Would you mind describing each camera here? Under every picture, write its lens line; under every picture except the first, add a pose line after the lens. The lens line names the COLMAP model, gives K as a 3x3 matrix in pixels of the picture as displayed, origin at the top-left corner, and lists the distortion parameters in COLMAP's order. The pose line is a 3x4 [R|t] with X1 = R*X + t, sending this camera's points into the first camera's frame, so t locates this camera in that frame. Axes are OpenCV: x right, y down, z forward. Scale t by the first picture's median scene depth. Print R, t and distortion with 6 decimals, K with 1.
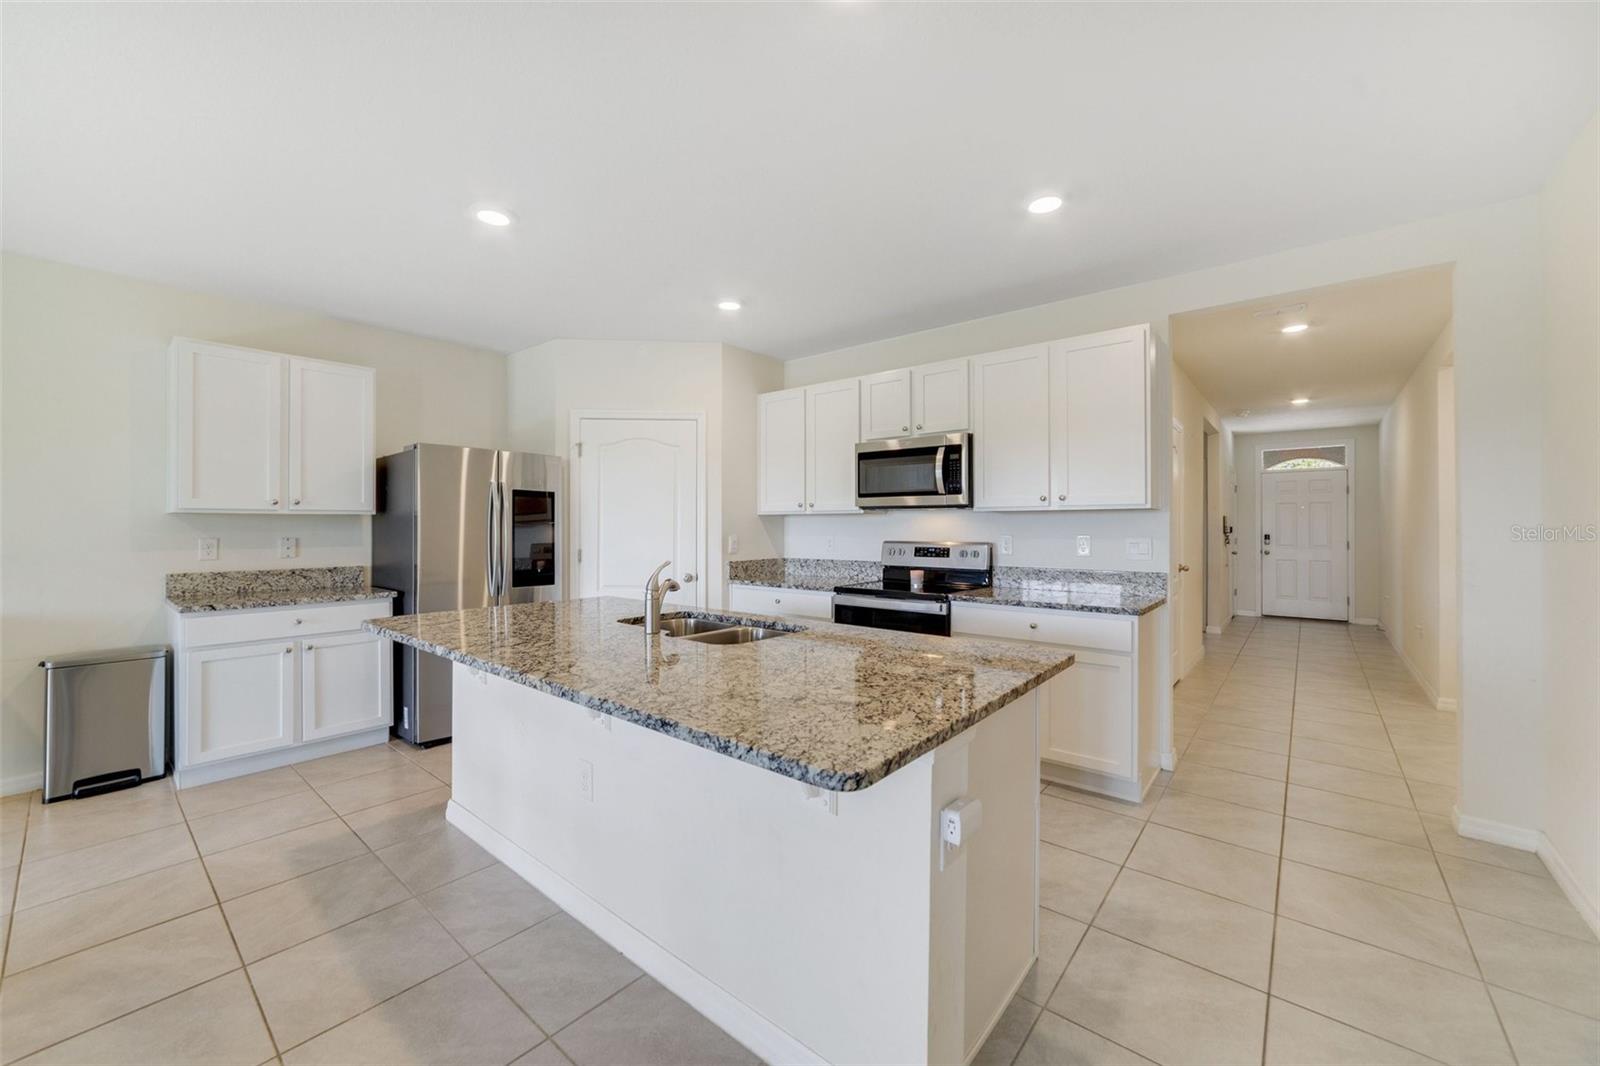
lens RADIAL K [[620.7, 0, 782.3], [0, 620.7, 522.9], [0, 0, 1]] dist [-0.019805, 0.006356]
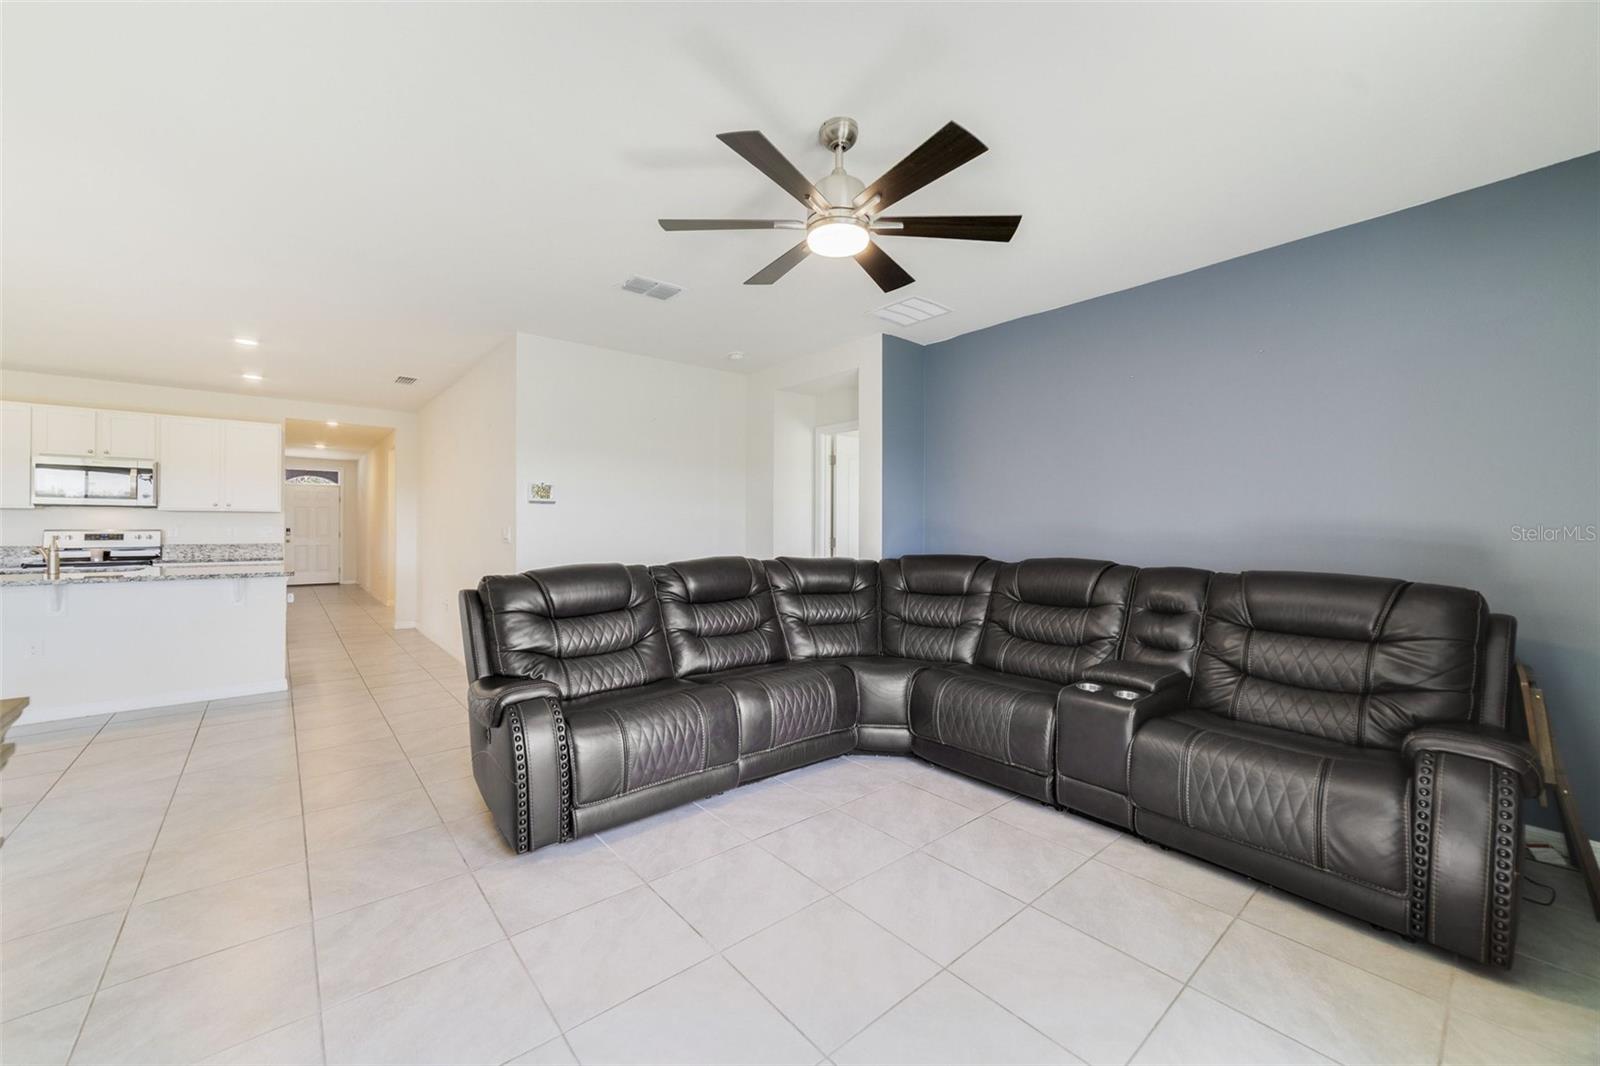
lens RADIAL K [[613.2, 0, 793.5], [0, 613.2, 524.6], [0, 0, 1]] dist [-0.001174, -0.000139]
pose [[0.160474, 0.004293, 0.987031, -0.976153], [-0.008987, 0.999955, -0.002888, 0.007981], [-0.986999, -0.008407, 0.160506, -0.889649]]
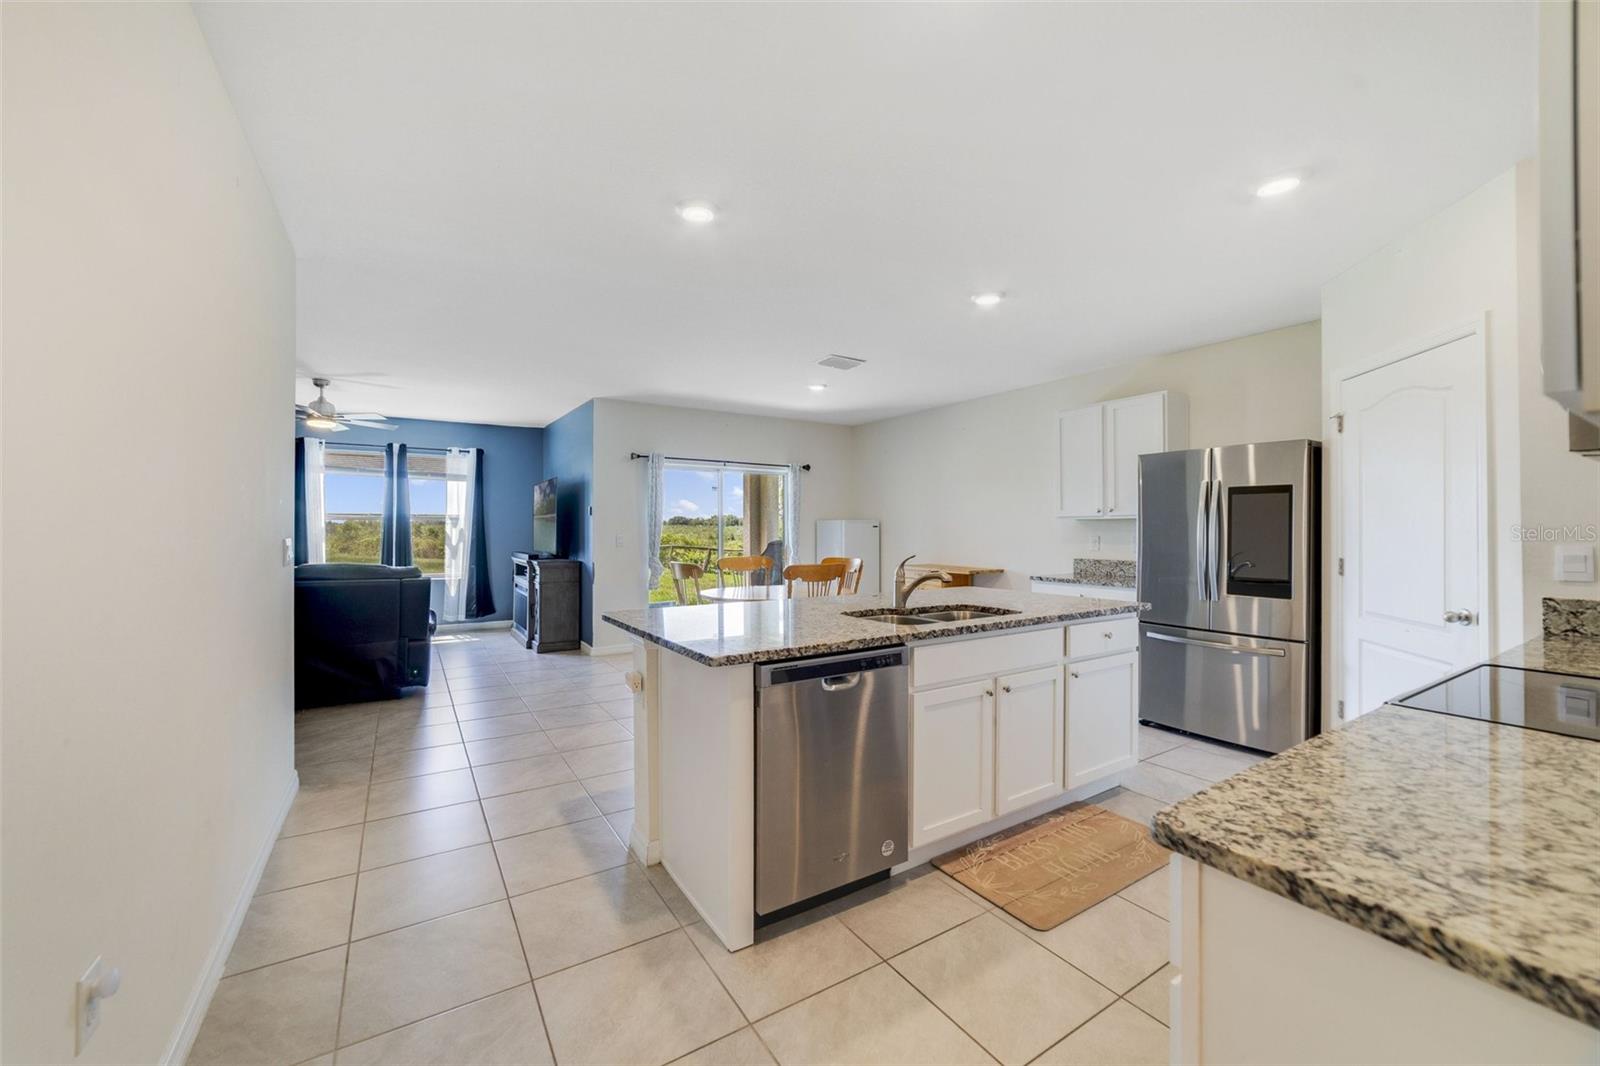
lens RADIAL K [[624.7, 0, 788.3], [0, 624.7, 530.6], [0, 0, 1]] dist [-0.001011, 0.000152]
pose [[-0.292522, 0.001943, -0.956257, 0.659705], [0.007534, 0.999972, -0.000273, 0.005752], [0.956229, -0.007284, -0.292529, 0.671039]]
